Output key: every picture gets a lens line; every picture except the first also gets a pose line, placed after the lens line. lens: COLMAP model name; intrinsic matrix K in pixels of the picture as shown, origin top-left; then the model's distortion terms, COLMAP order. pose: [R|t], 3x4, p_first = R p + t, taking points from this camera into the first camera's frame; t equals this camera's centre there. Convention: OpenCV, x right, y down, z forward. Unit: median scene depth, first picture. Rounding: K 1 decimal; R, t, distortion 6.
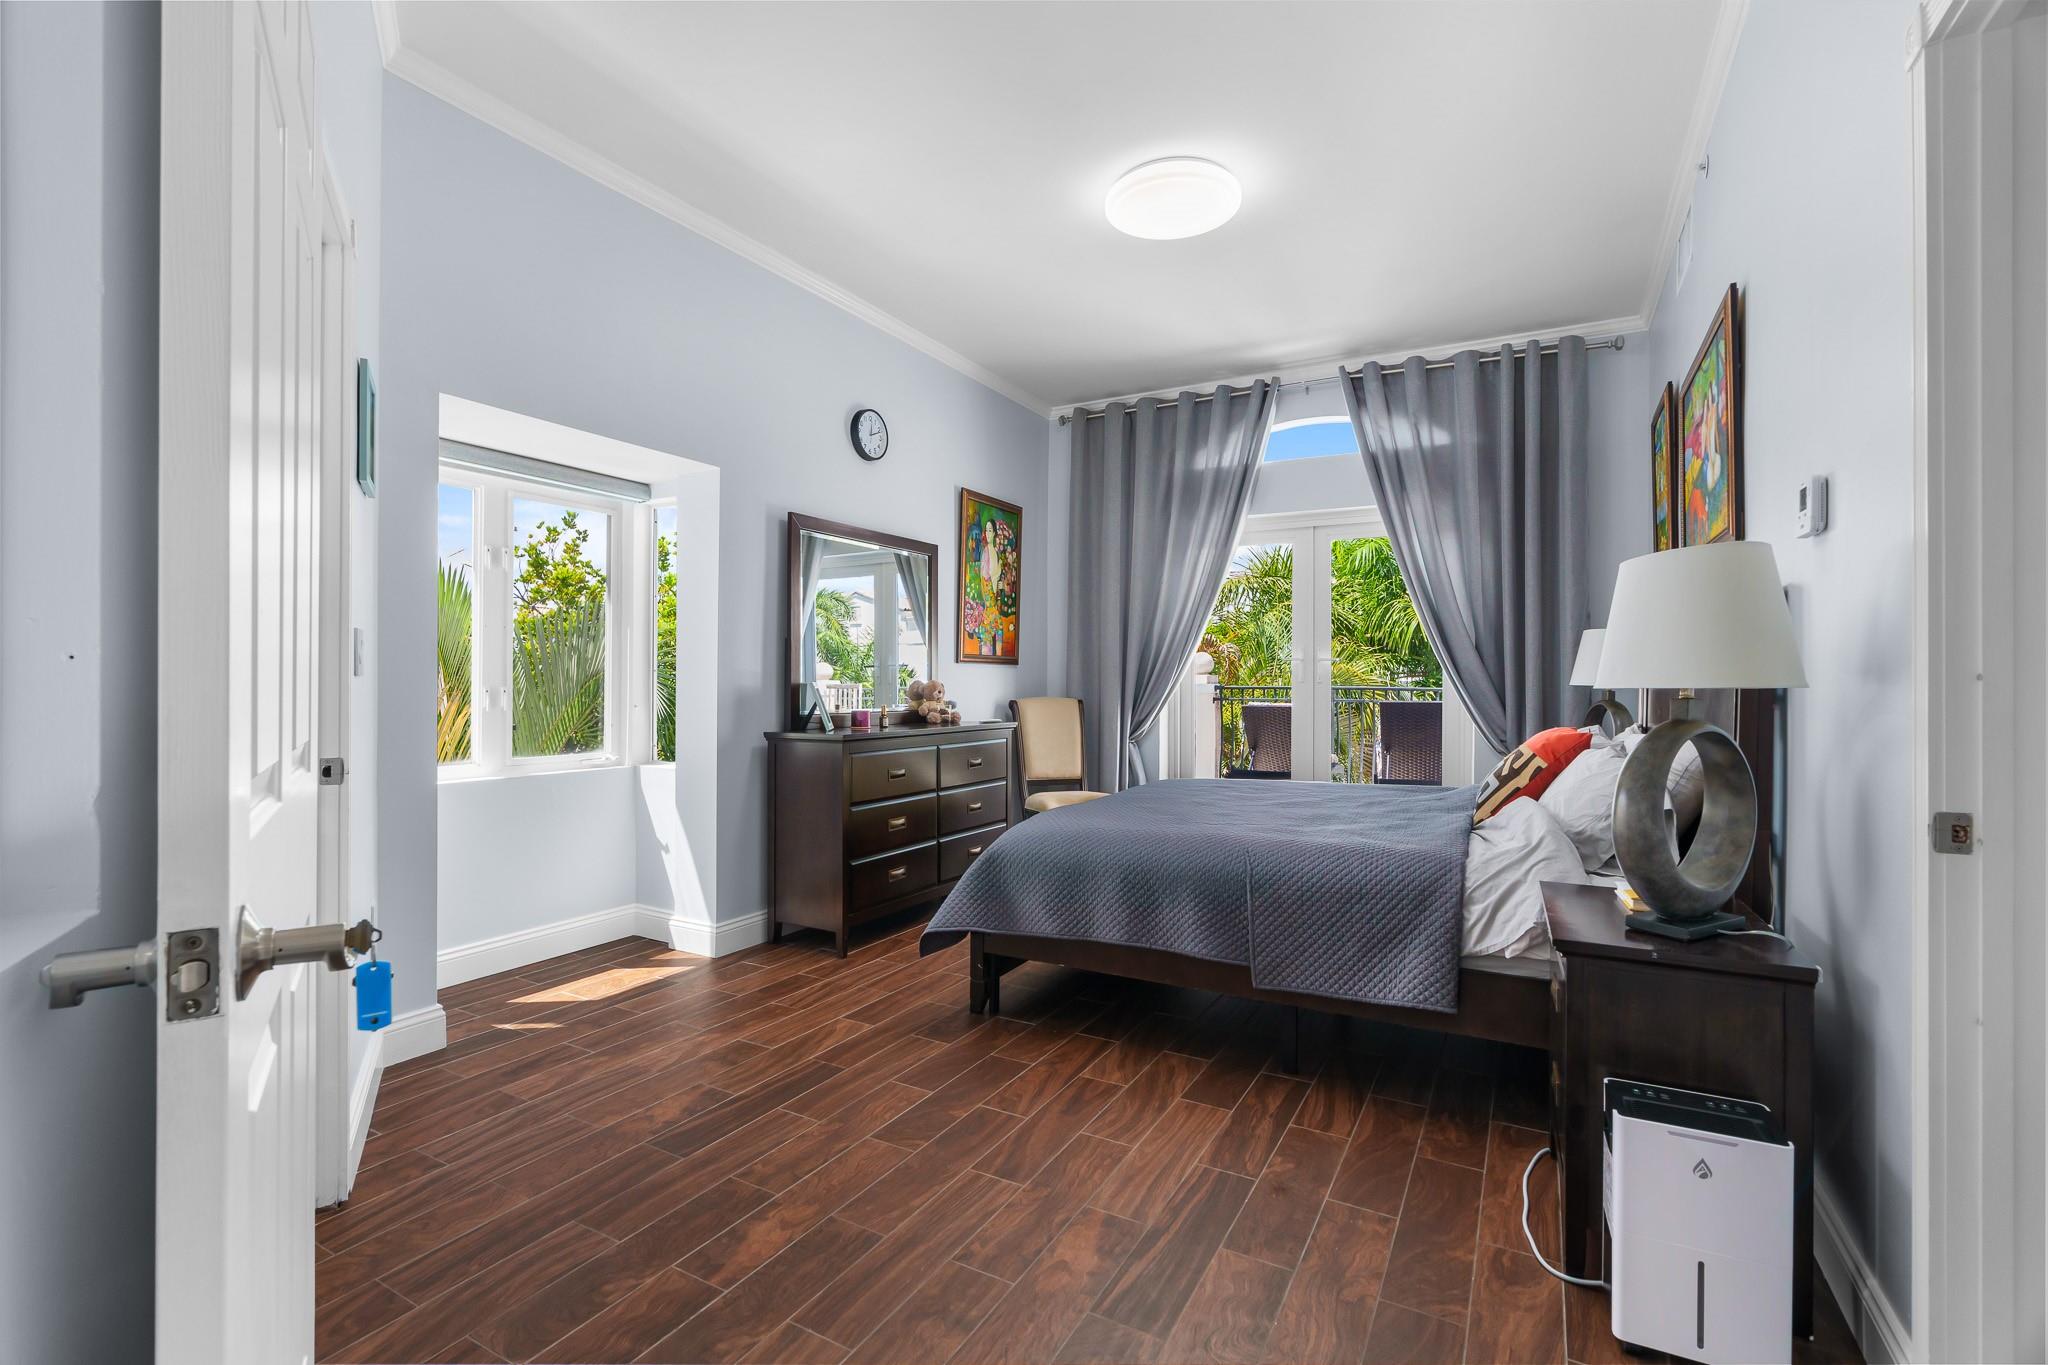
lens RADIAL K [[926.9, 0, 1023.8], [0, 926.9, 676.9], [0, 0, 1]] dist [-0.009276, 0.003044]
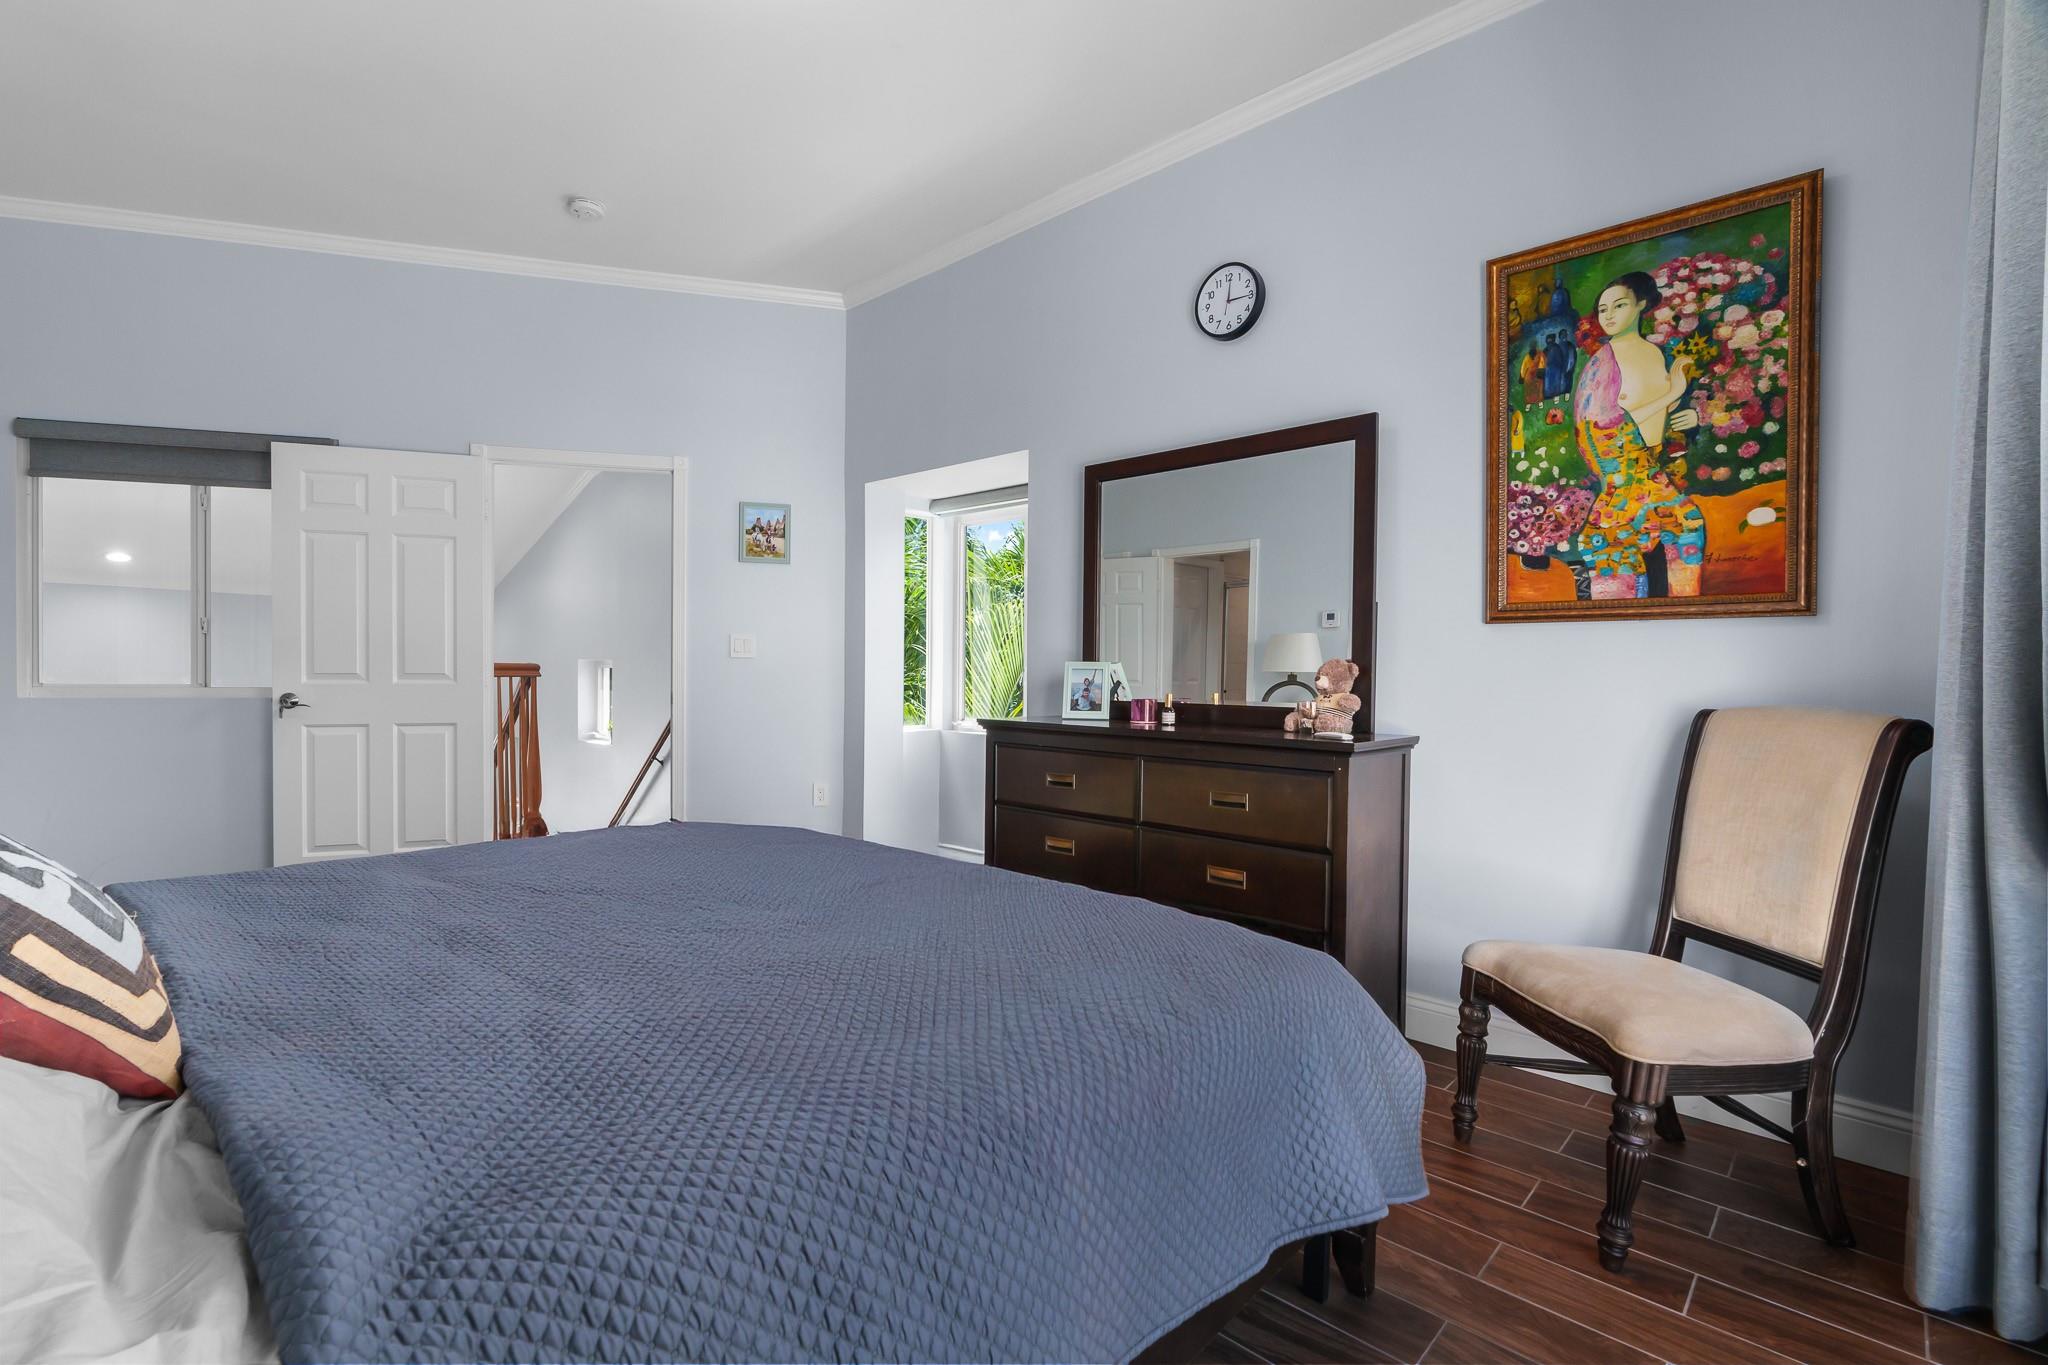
lens RADIAL K [[926.9, 0, 1023.1], [0, 926.9, 684.2], [0, 0, 1]] dist [-0.009276, 0.003044]
pose [[-0.252553, 0.004339, -0.967573, 0.436262], [-0.013724, 0.999873, 0.008066, 0.015650], [0.967486, 0.015316, -0.252461, 0.835555]]
